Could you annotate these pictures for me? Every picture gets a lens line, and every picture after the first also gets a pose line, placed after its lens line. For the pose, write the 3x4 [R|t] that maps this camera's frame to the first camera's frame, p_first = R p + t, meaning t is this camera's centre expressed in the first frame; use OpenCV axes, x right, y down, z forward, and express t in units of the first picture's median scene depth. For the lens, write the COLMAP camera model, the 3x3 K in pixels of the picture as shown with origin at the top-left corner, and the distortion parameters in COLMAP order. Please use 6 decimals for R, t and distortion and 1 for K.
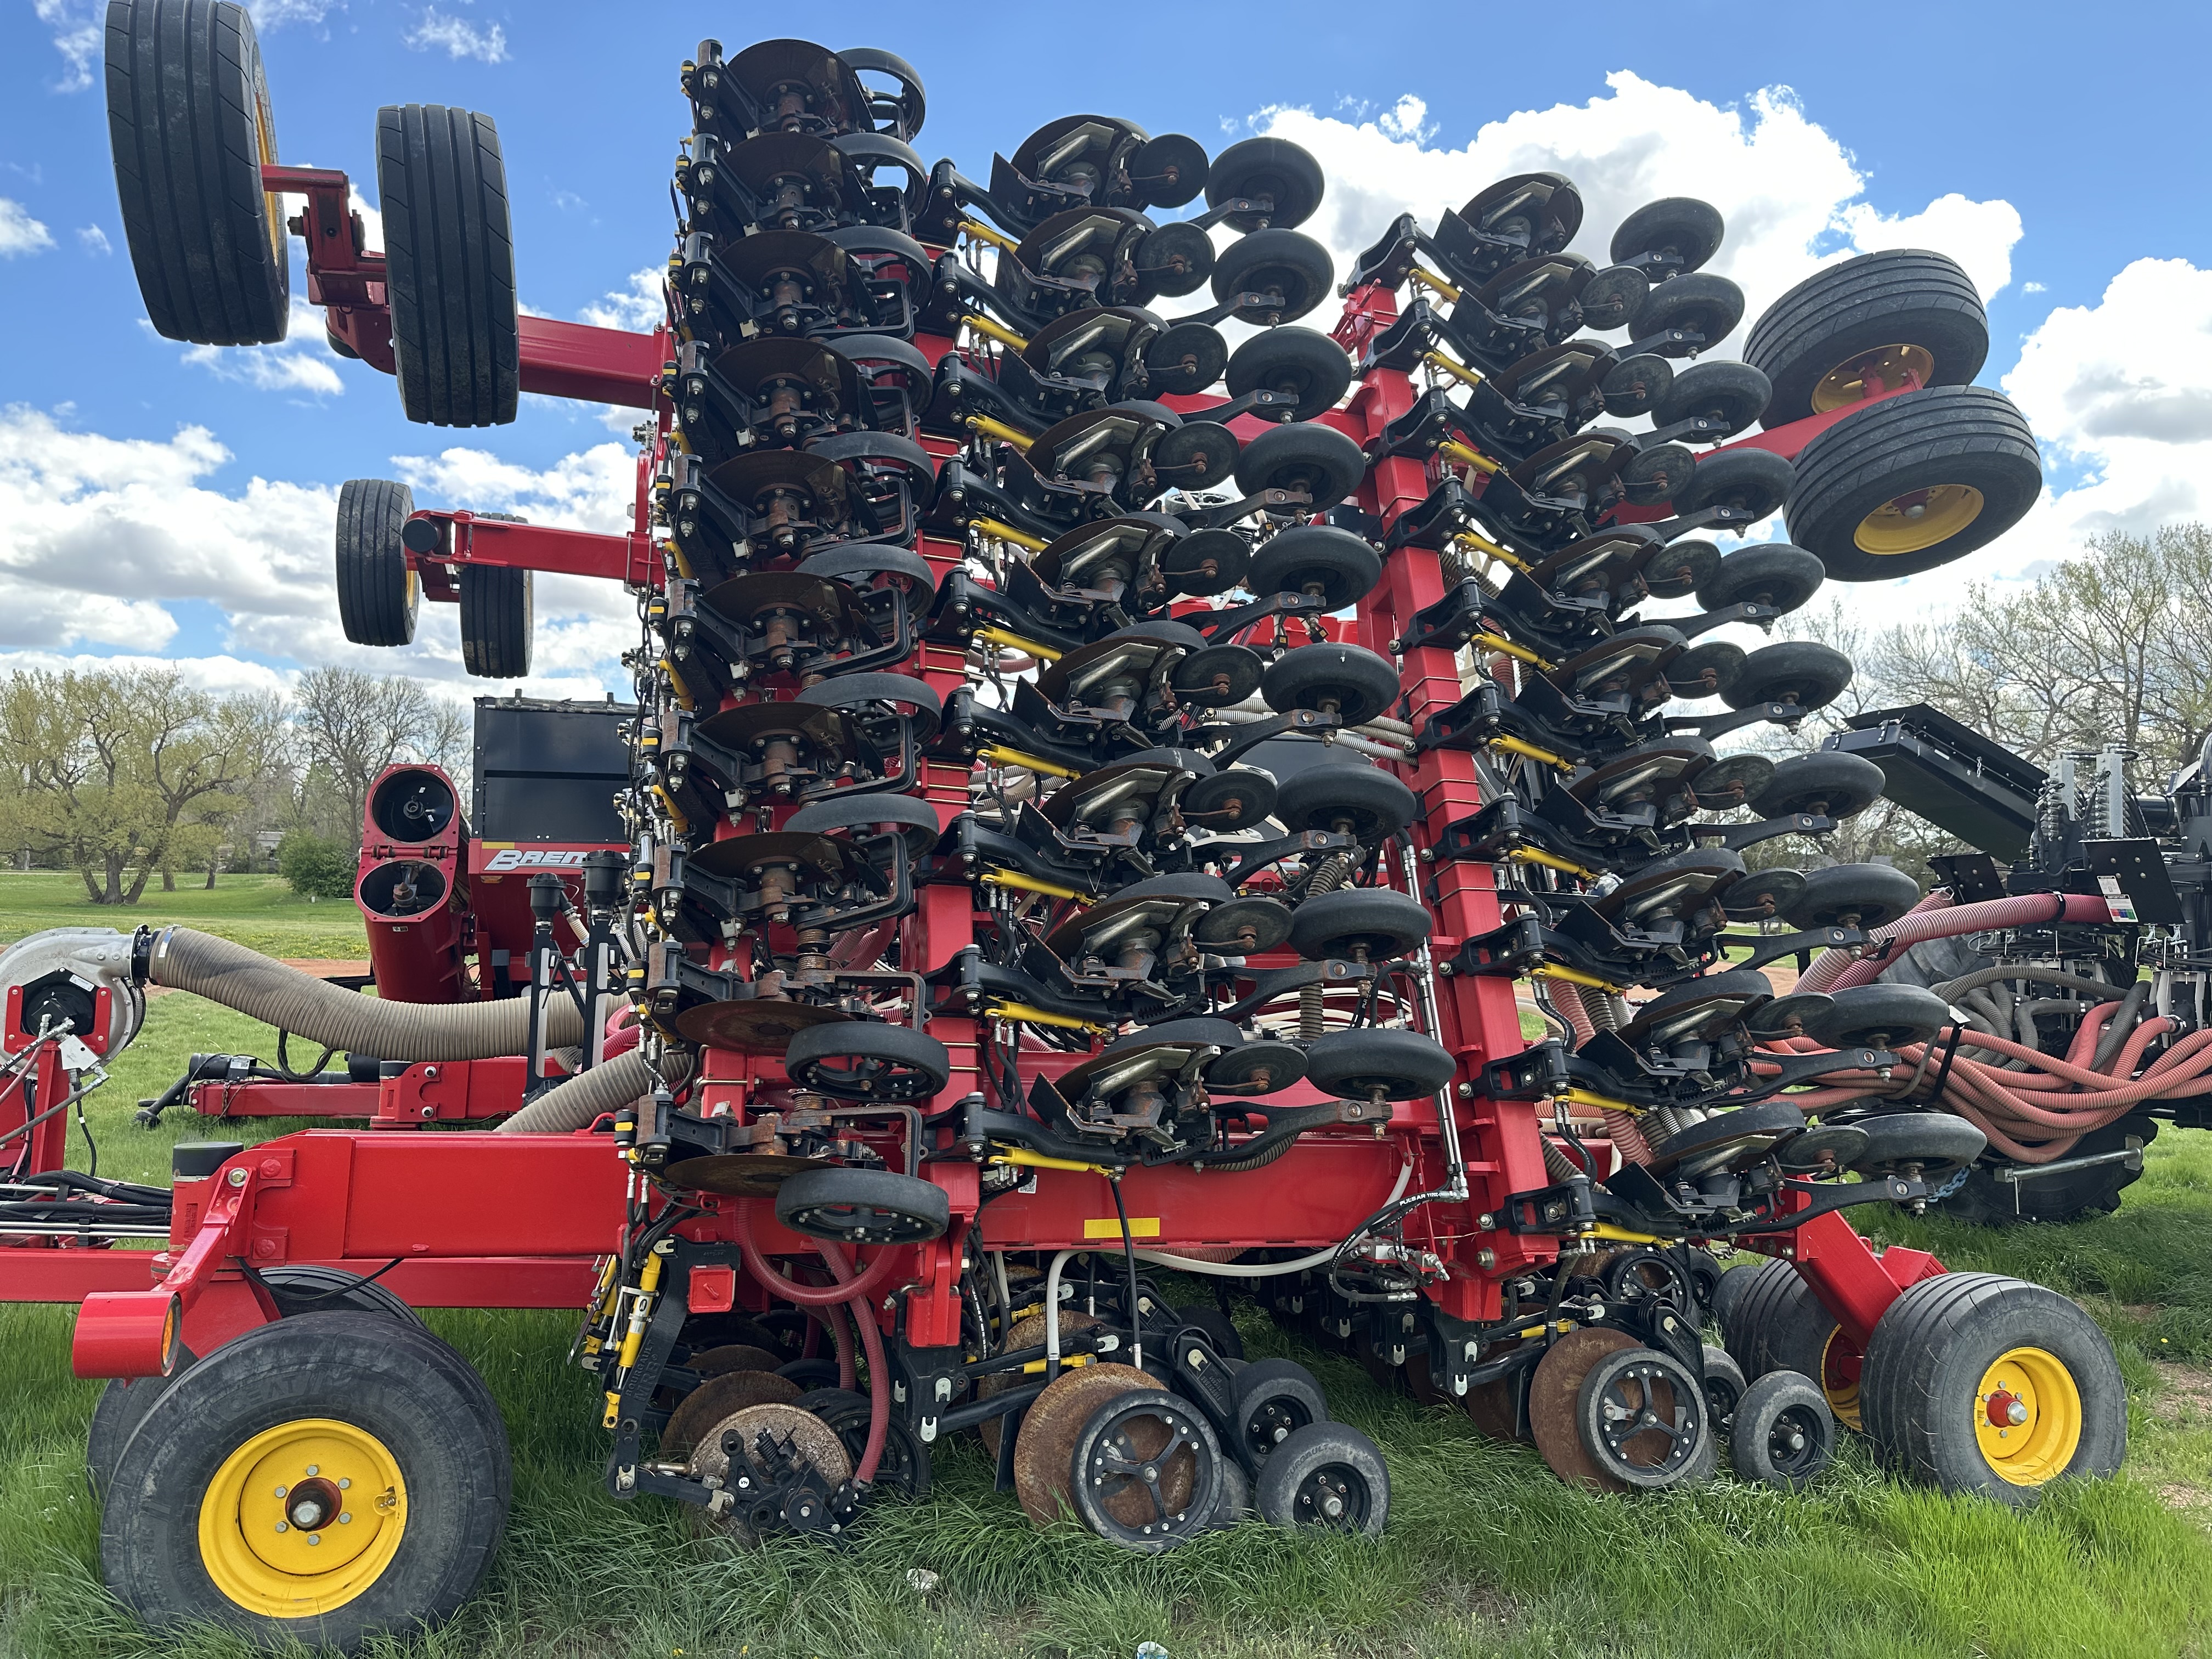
lens RADIAL K [[1522.1, 0, 1107.9], [0, 1522.1, 866.7], [0, 0, 1]] dist [0.004949, -0.001852]
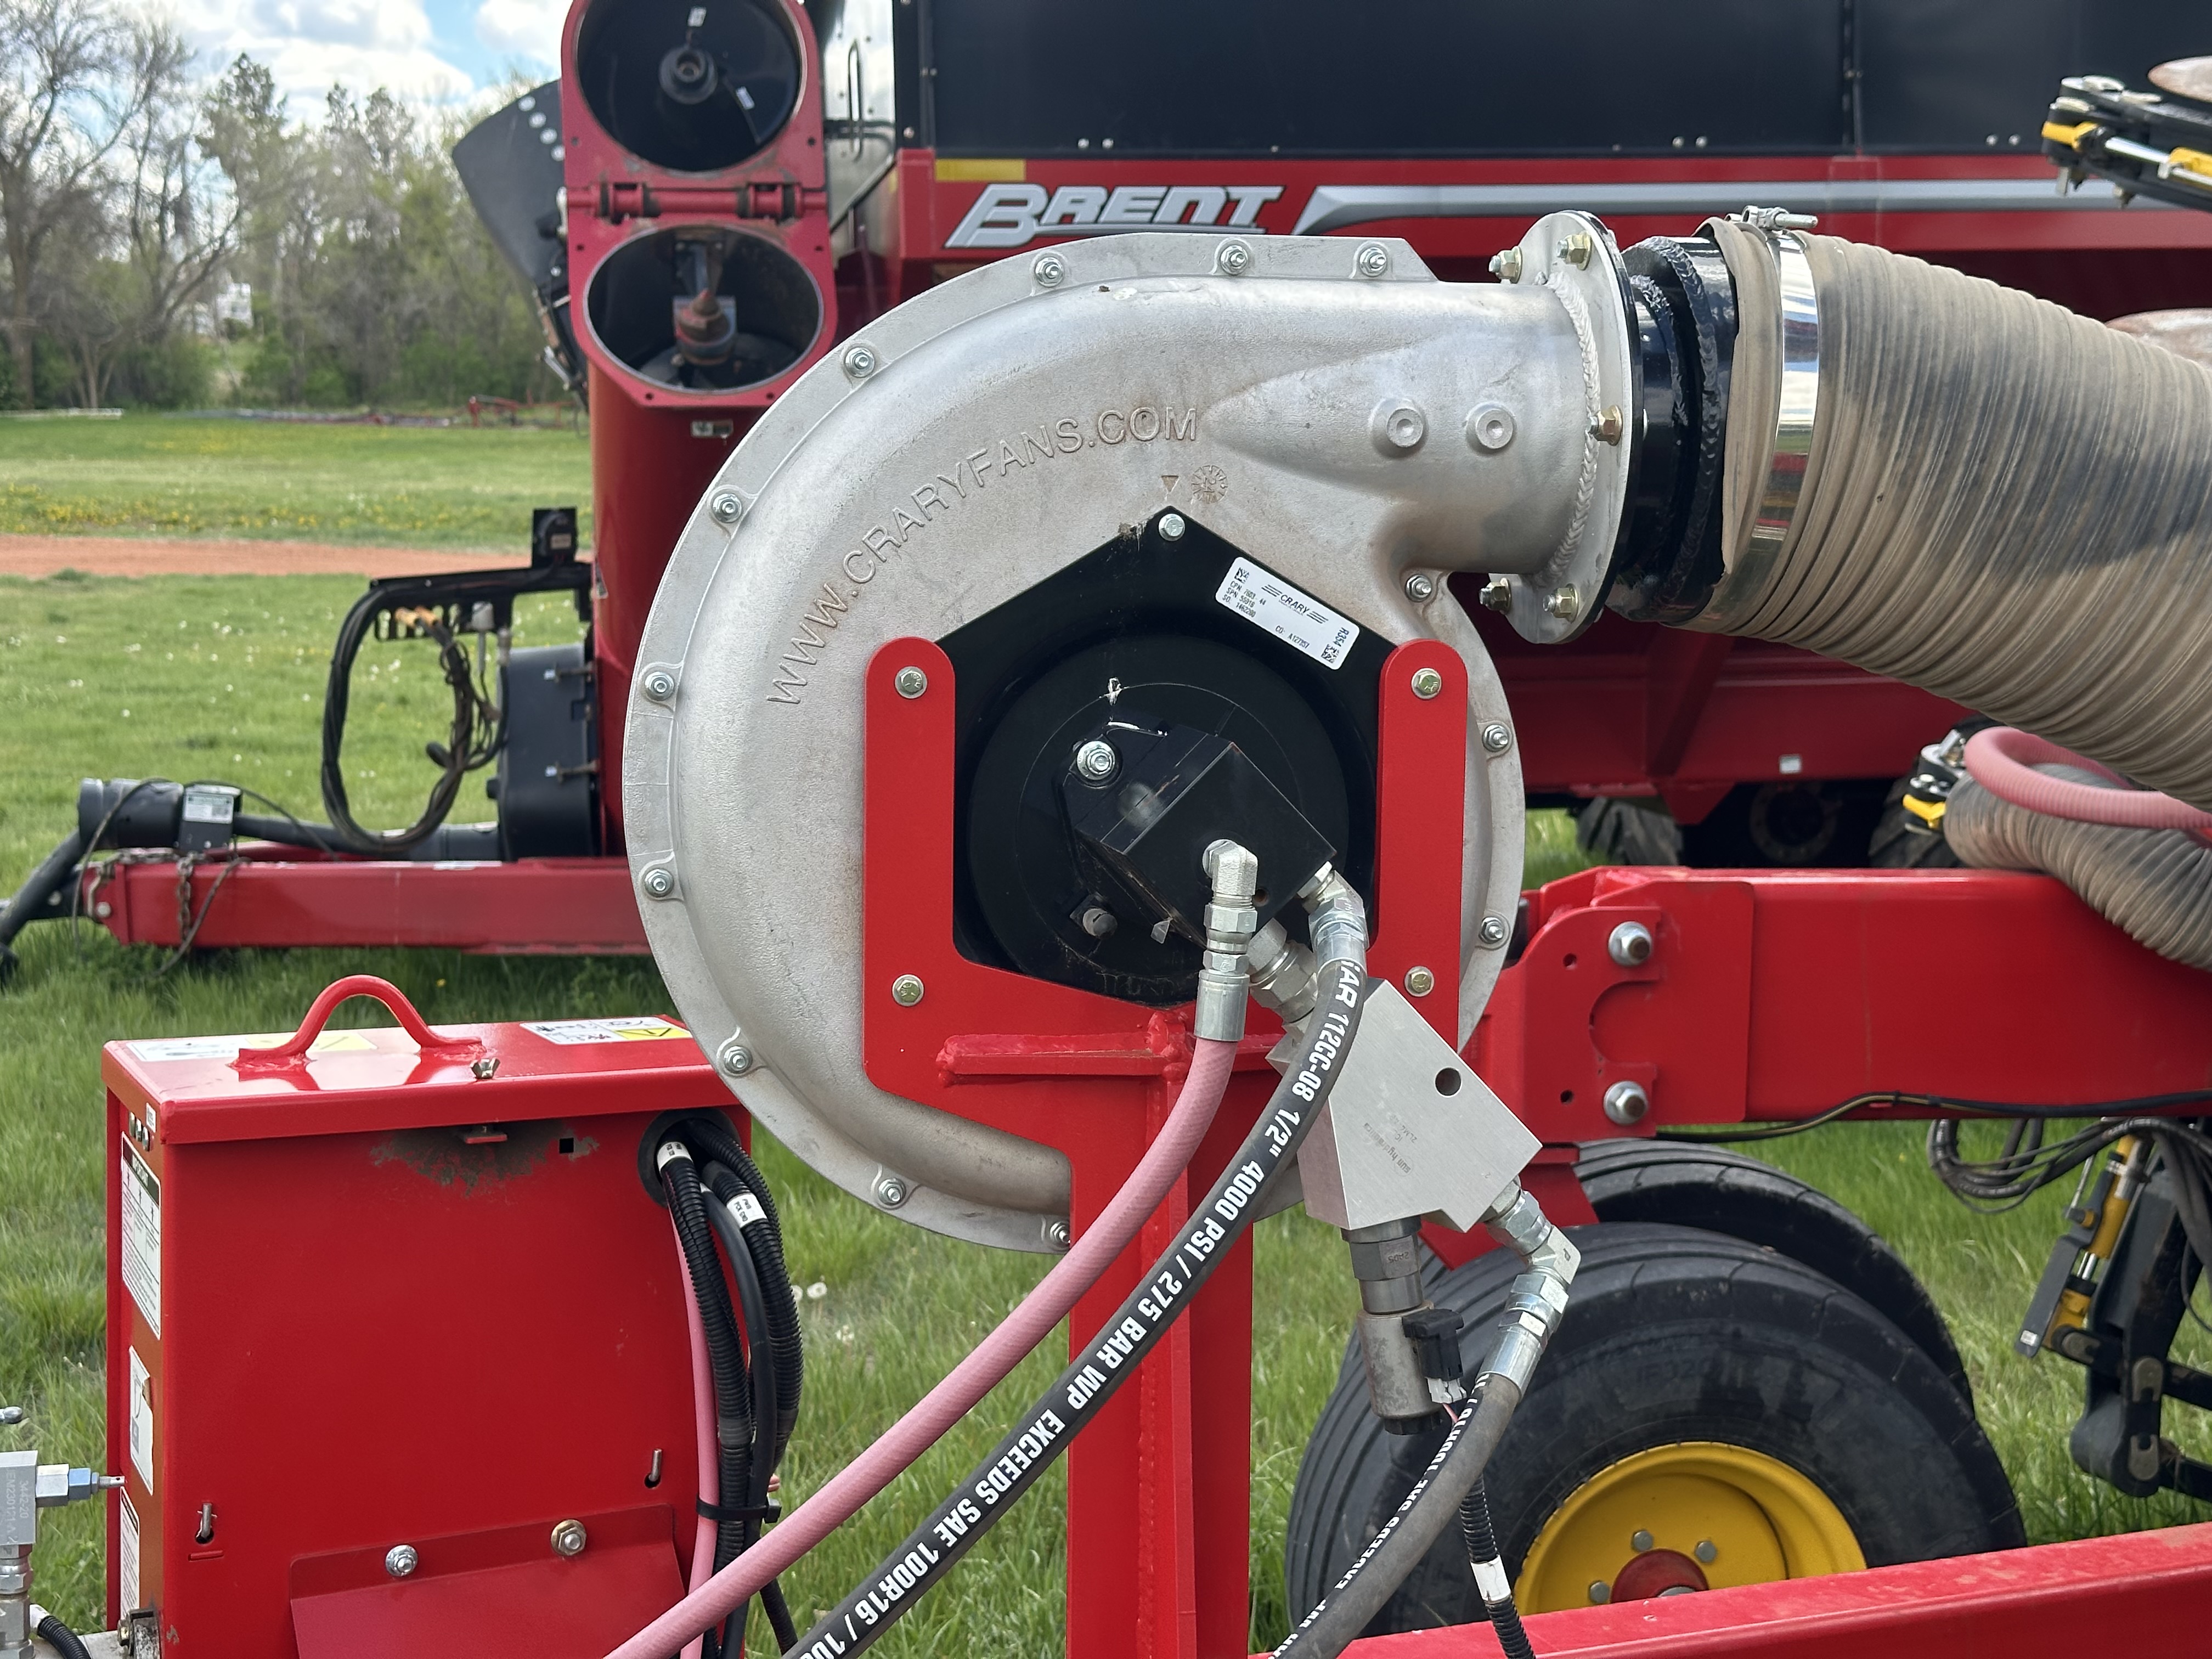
lens RADIAL K [[3040.8, 0, 1106.0], [0, 3040.8, 829.5], [0, 0, 1]] dist [0.138730, 0.006698]
pose [[0.993677, -0.003100, -0.112233, -0.298595], [0.021033, 0.987062, 0.158952, 0.022700], [0.110288, -0.160307, 0.980886, 0.321658]]
